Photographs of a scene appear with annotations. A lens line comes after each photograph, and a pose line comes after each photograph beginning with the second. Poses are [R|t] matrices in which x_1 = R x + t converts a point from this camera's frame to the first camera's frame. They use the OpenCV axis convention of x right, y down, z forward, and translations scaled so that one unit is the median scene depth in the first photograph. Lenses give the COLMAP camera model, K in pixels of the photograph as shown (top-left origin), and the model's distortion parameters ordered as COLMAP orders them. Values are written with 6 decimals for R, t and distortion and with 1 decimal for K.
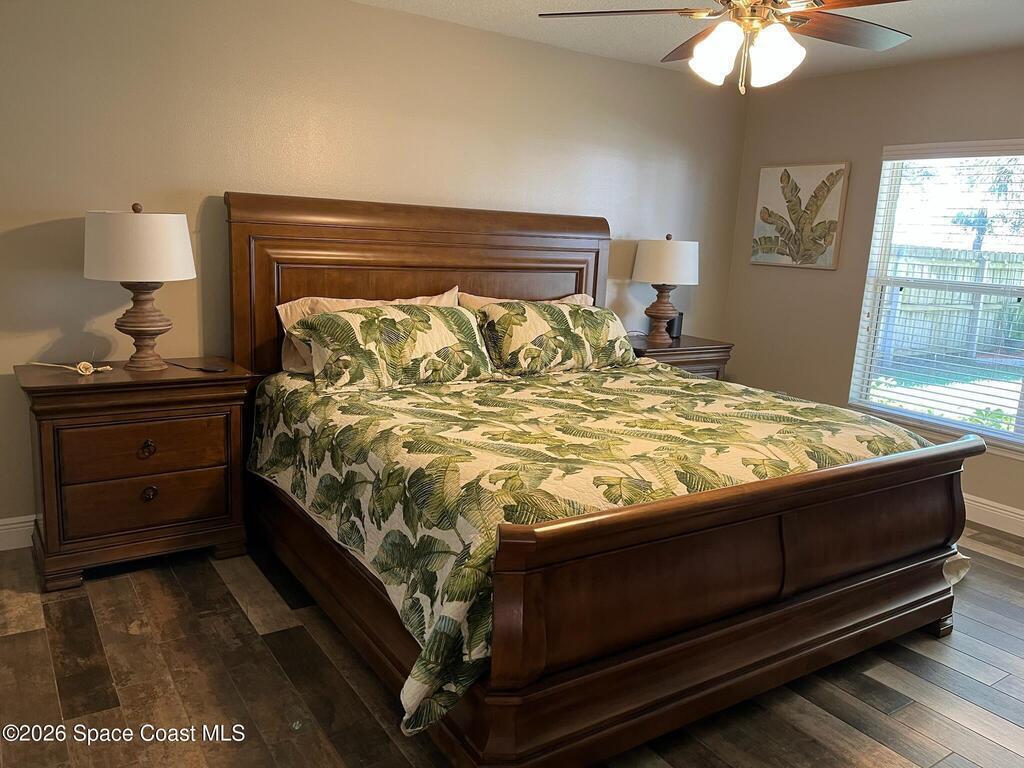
lens RADIAL K [[776.4, 0, 506.3], [0, 776.4, 384.1], [0, 0, 1]] dist [0.058398, -0.055165]
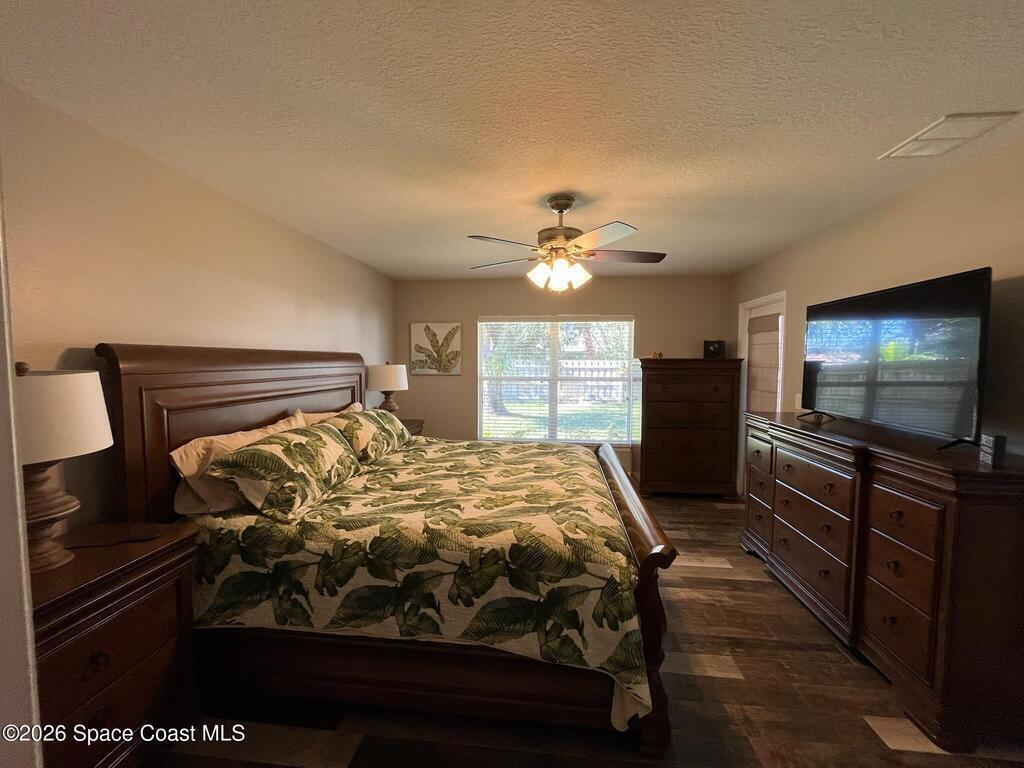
lens RADIAL K [[414.6, 0, 511.6], [0, 414.6, 383.0], [0, 0, 1]] dist [-0.004678, 0.000247]
pose [[0.636751, -0.088569, 0.765966, -0.441212], [0.174568, 0.984147, -0.031321, -0.101510], [-0.751049, 0.153656, 0.642118, 0.334335]]
